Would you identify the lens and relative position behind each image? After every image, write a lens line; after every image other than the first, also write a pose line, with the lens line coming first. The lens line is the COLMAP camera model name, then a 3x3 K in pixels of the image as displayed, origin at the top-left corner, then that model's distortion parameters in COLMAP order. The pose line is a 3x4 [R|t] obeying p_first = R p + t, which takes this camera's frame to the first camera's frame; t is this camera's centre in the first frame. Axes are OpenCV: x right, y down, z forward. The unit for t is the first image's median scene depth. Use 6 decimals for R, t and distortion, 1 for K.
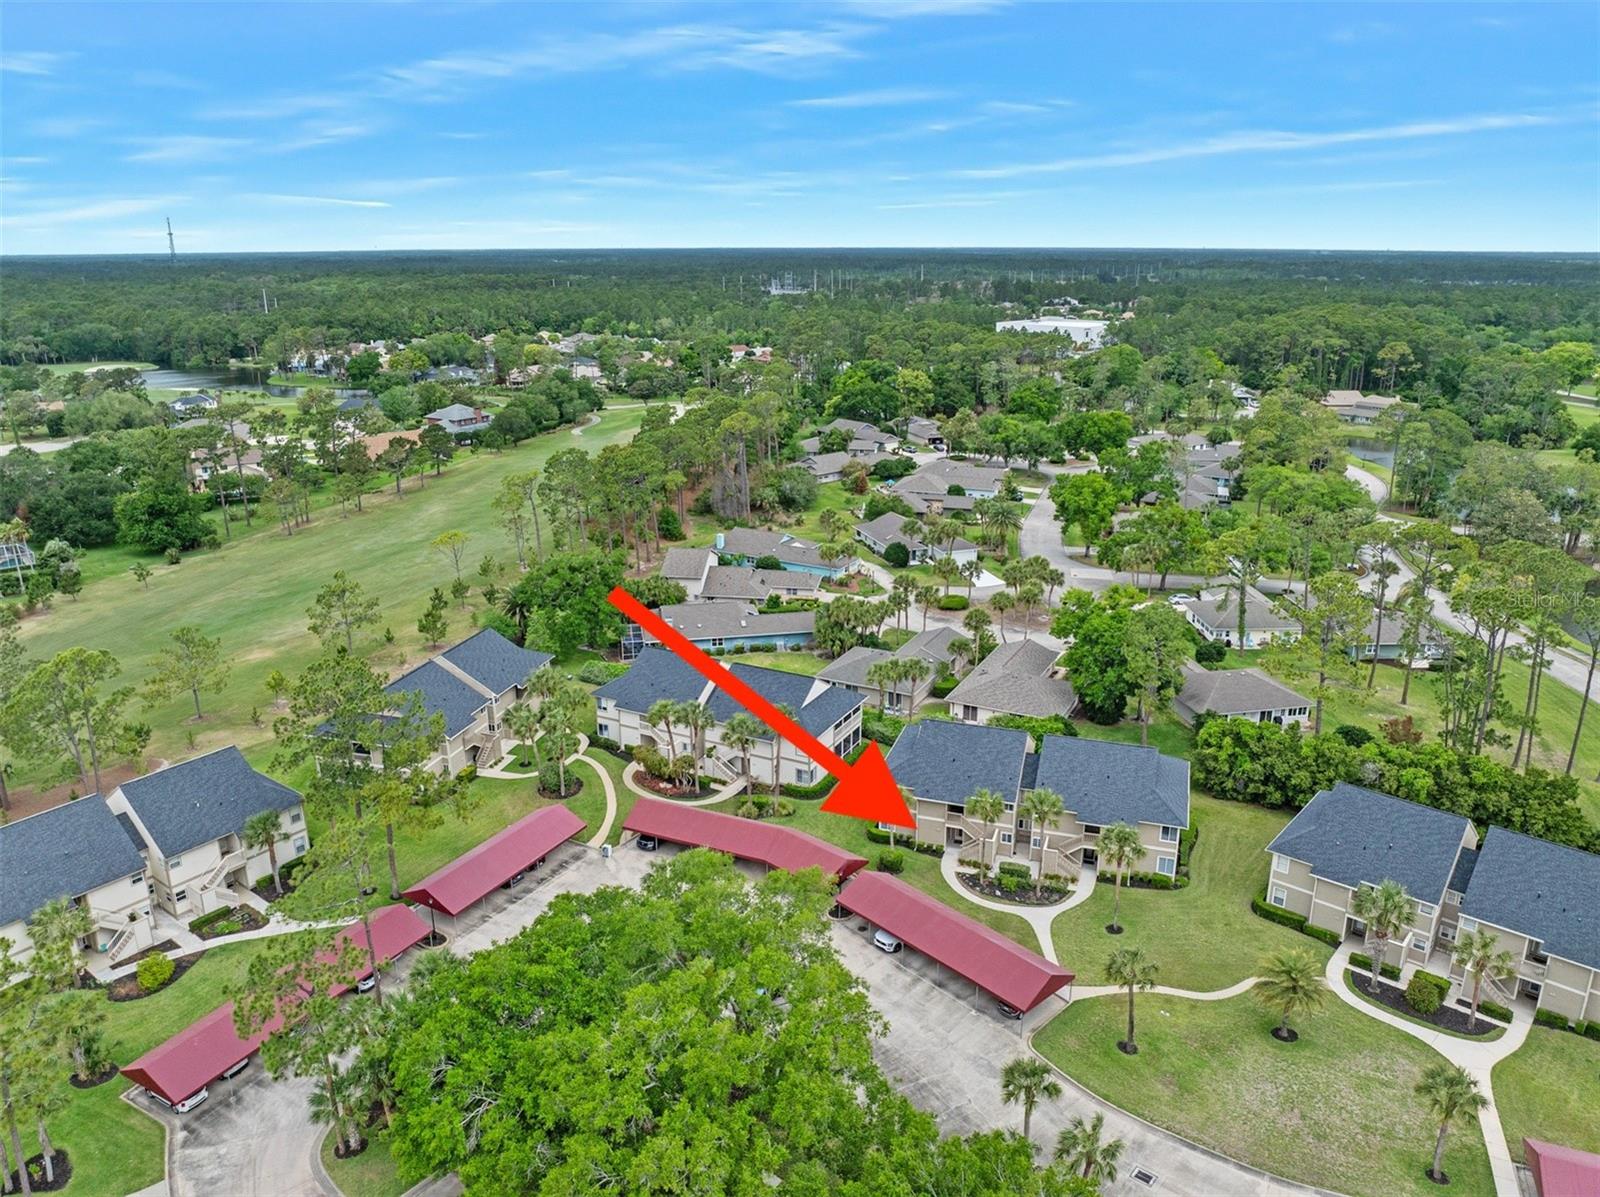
lens RADIAL K [[1123.0, 0, 800.0], [0, 1123.0, 598.5], [0, 0, 1]] dist [-0.037636, -0.005117]
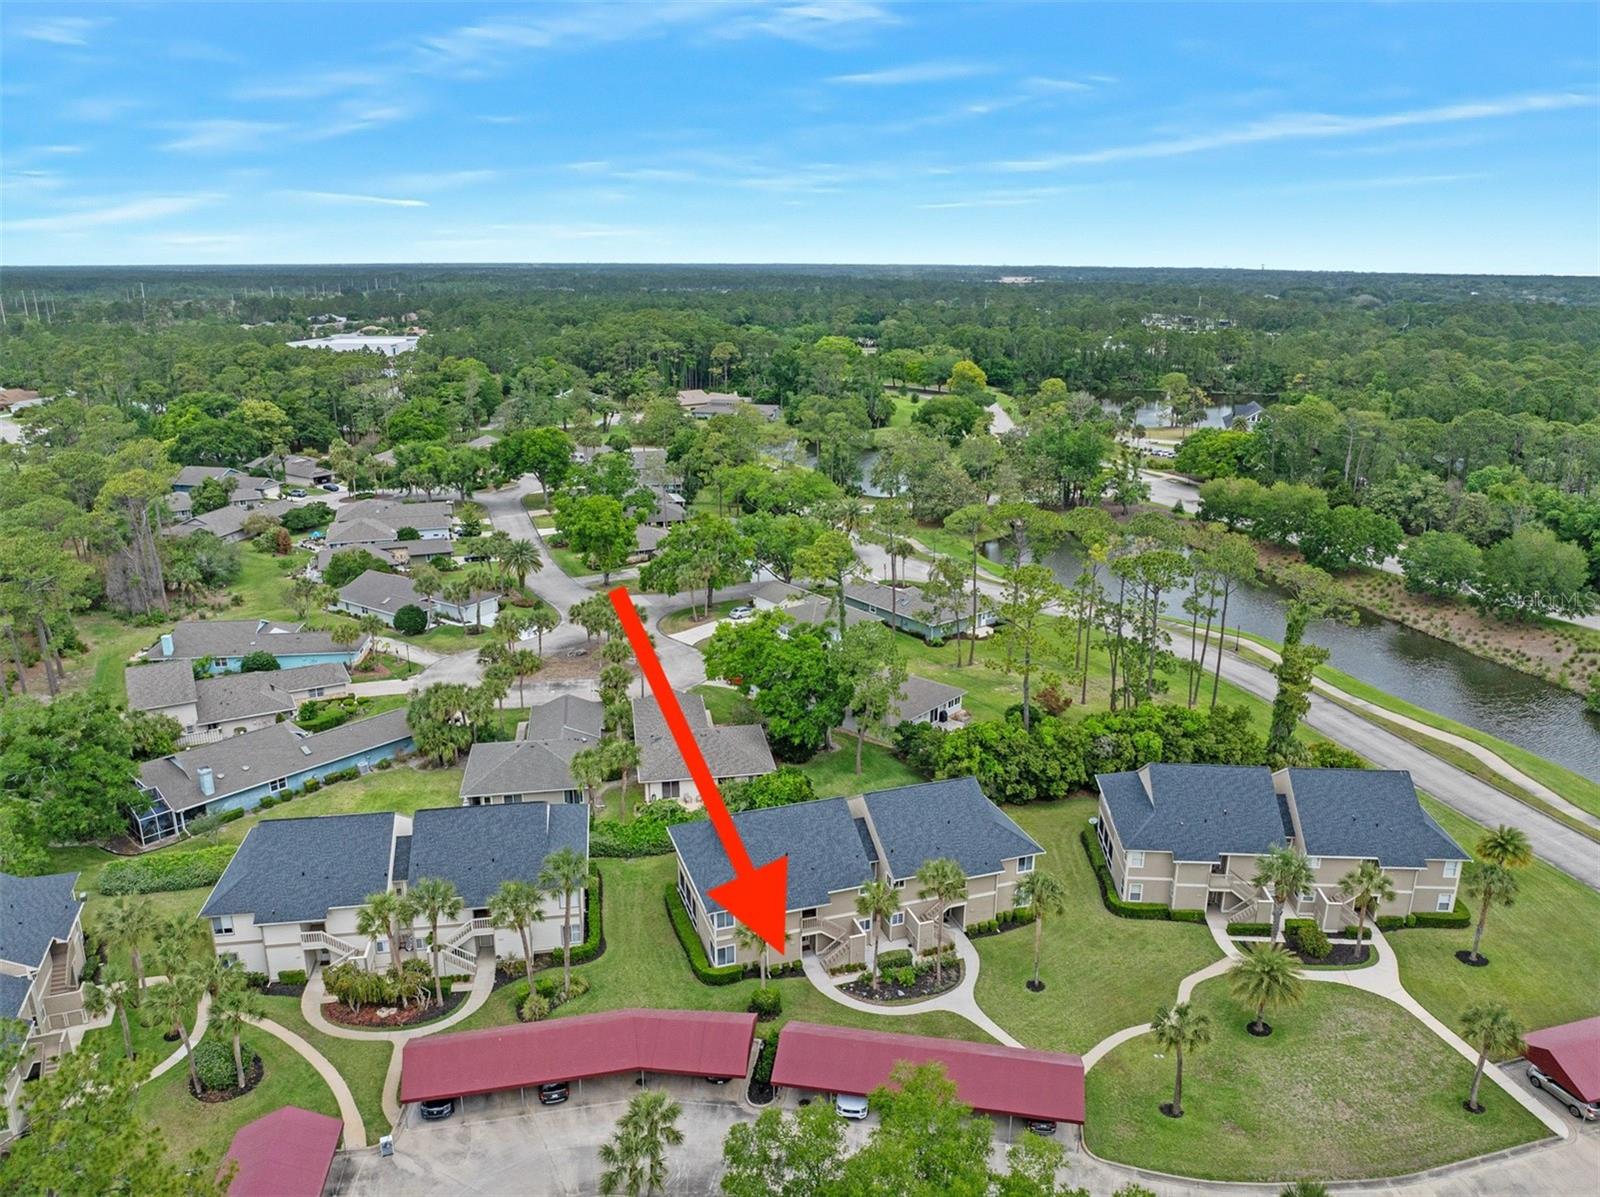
lens RADIAL K [[1123.0, 0, 800.0], [0, 1123.0, 598.5], [0, 0, 1]] dist [-0.037636, -0.005117]
pose [[0.791031, -0.168111, 0.588225, -0.303696], [0.175332, 0.983467, 0.045286, -0.076034], [-0.586113, 0.067312, 0.807428, 0.309531]]
